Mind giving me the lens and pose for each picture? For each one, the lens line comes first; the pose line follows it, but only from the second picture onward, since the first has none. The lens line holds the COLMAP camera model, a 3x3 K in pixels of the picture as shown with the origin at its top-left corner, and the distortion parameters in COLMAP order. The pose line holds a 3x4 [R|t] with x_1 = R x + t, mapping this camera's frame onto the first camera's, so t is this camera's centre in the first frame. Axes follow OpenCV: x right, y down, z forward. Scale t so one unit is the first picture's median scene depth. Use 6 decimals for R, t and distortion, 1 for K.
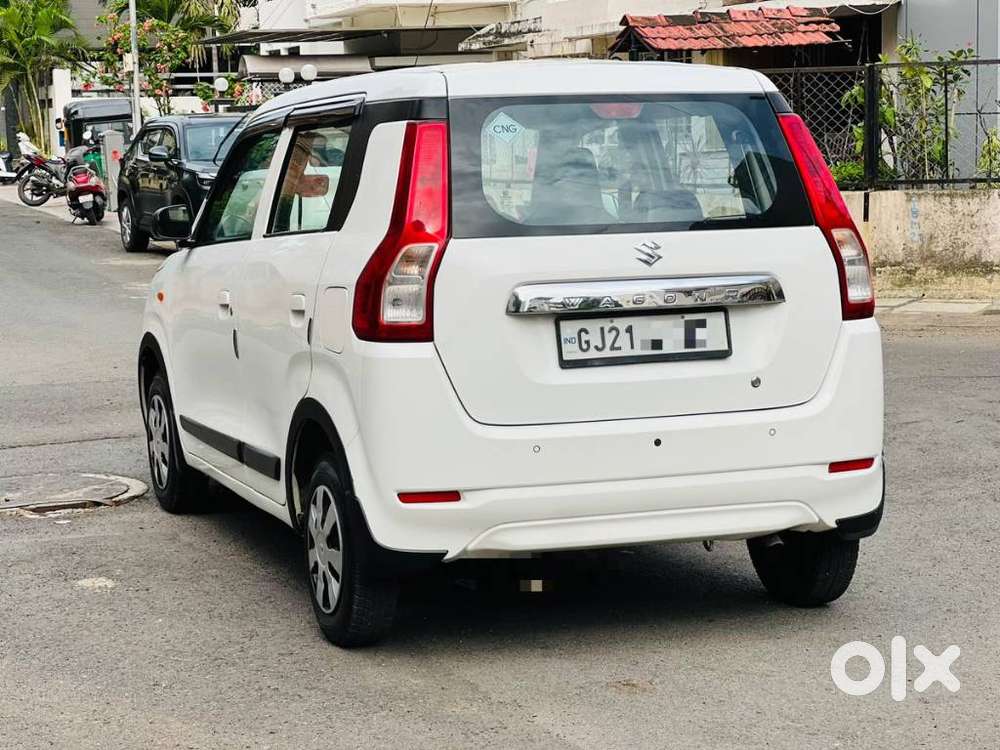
lens RADIAL K [[2408.0, 0, 500.0], [0, 2408.0, 375.0], [0, 0, 1]] dist [-0.052298, 3.841221]
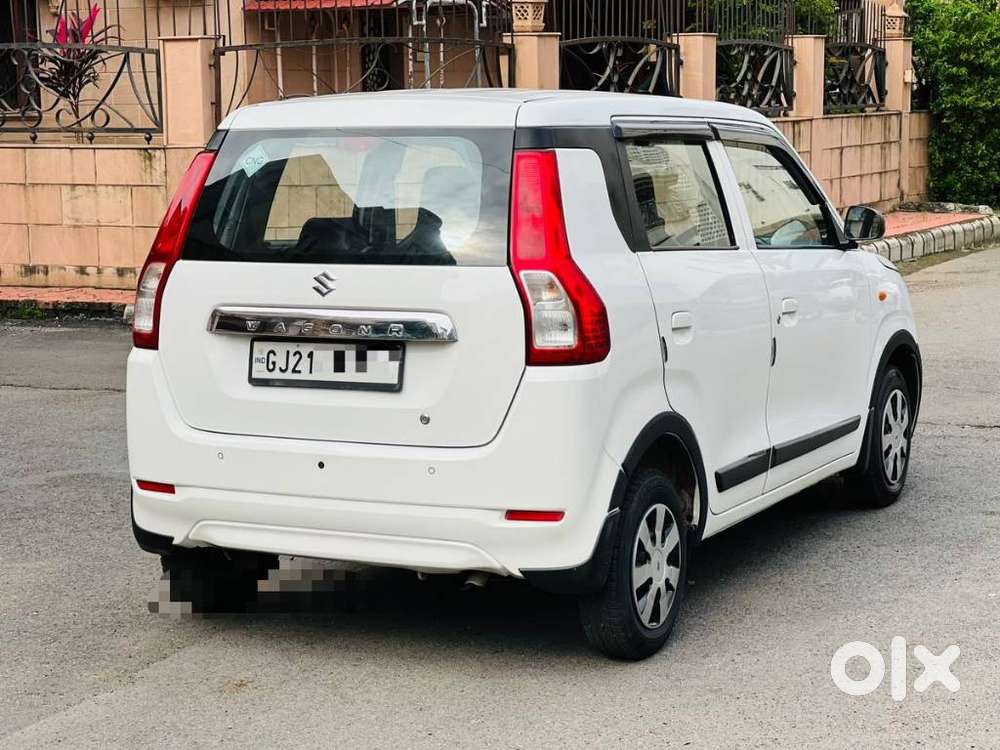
lens RADIAL K [[2335.8, 0, 500.0], [0, 2335.8, 375.0], [0, 0, 1]] dist [0.128307, 0.956512]
pose [[0.676732, 0.099637, -0.729456, 0.855803], [-0.072703, 0.995001, 0.068461, -0.086169], [0.732631, 0.006704, 0.680593, 0.366714]]
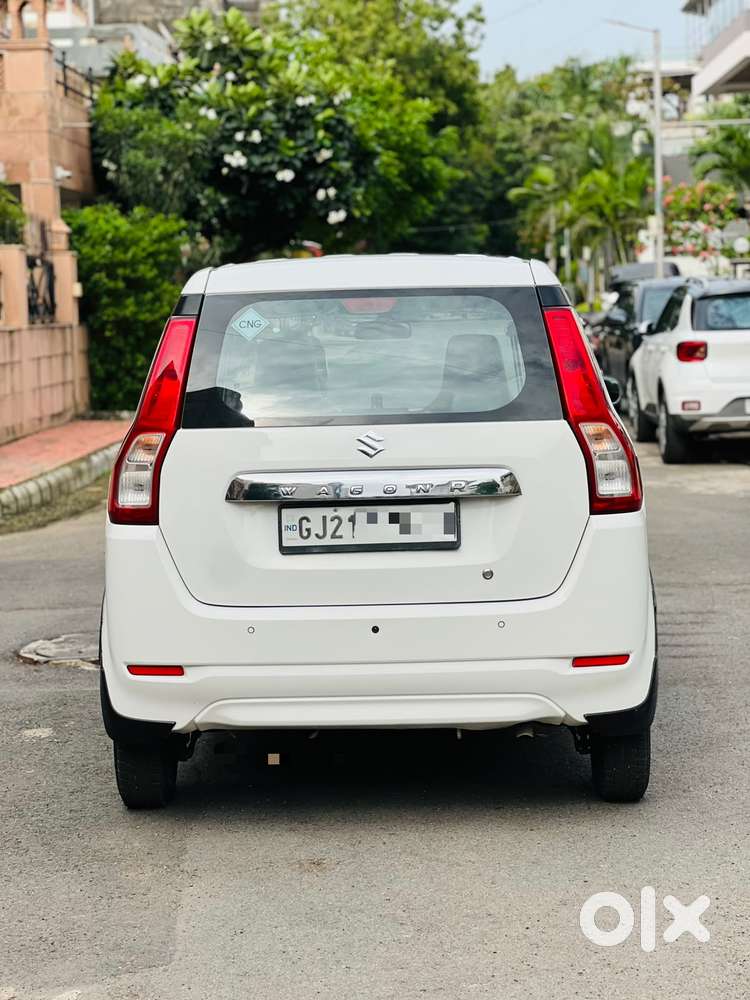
lens RADIAL K [[2335.8, 0, 430.2], [0, 2335.8, 497.4], [0, 0, 1]] dist [0.128307, 0.956512]
pose [[0.928942, 0.028116, -0.369155, 0.455283], [-0.030543, 0.999533, -0.000730, -0.028380], [0.368962, 0.011953, 0.929367, 0.080539]]
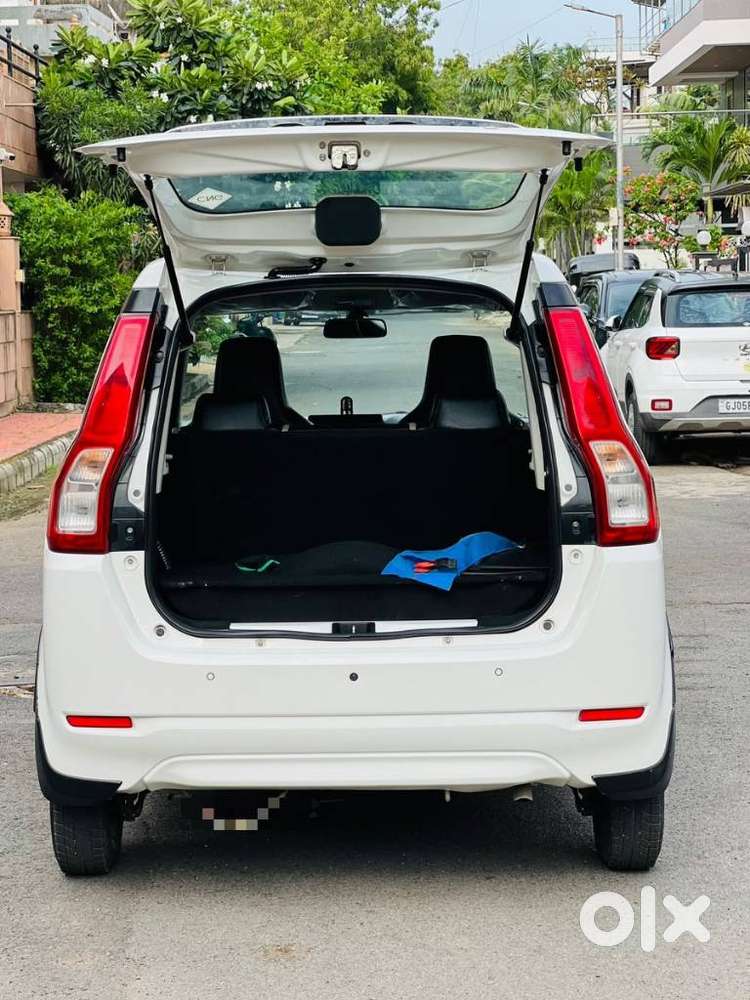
lens RADIAL K [[2315.4, 0, 406.2], [0, 2315.4, 474.2], [0, 0, 1]] dist [0.210328, -0.107393]
pose [[0.933785, 0.034587, -0.356159, 0.388809], [-0.039100, 0.999220, -0.005478, -0.043243], [0.355692, 0.019041, 0.934409, 0.201327]]
